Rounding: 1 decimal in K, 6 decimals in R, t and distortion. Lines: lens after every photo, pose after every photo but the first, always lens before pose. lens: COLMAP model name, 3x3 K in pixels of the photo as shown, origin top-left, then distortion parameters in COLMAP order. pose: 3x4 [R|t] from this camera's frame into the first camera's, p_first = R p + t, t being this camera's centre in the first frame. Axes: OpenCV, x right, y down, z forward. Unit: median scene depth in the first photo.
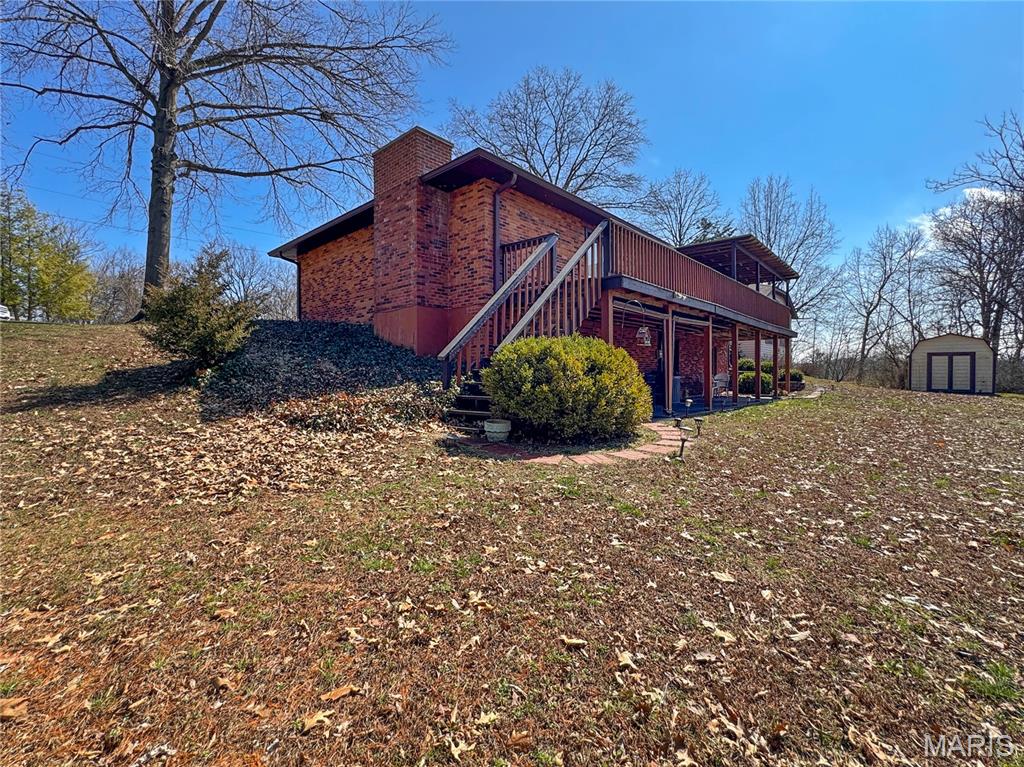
lens RADIAL K [[439.8, 0, 512.0], [0, 439.8, 383.5], [0, 0, 1]] dist [0.000244, 0.000746]
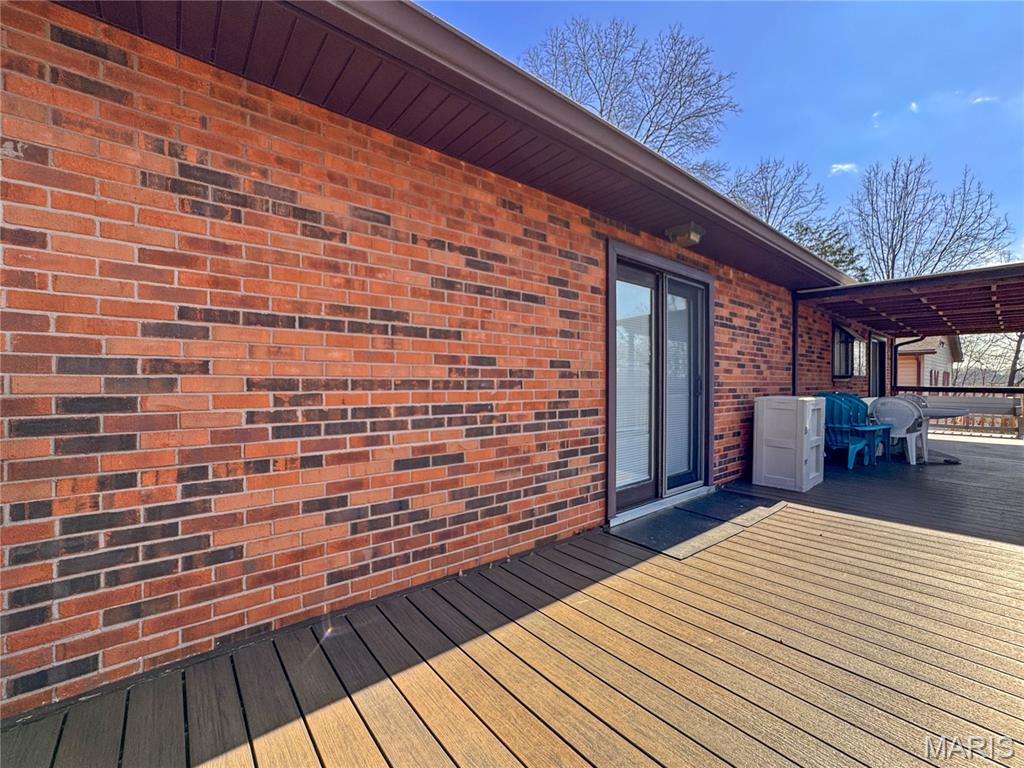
lens RADIAL K [[420.4, 0, 512.0], [0, 420.4, 384.0], [0, 0, 1]] dist [-0.000906, 0.000087]
pose [[0.989822, 0.008770, -0.142042, 0.145238], [-0.011081, 0.999819, -0.015489, -0.256121], [0.141880, 0.016905, 0.989739, 0.723693]]
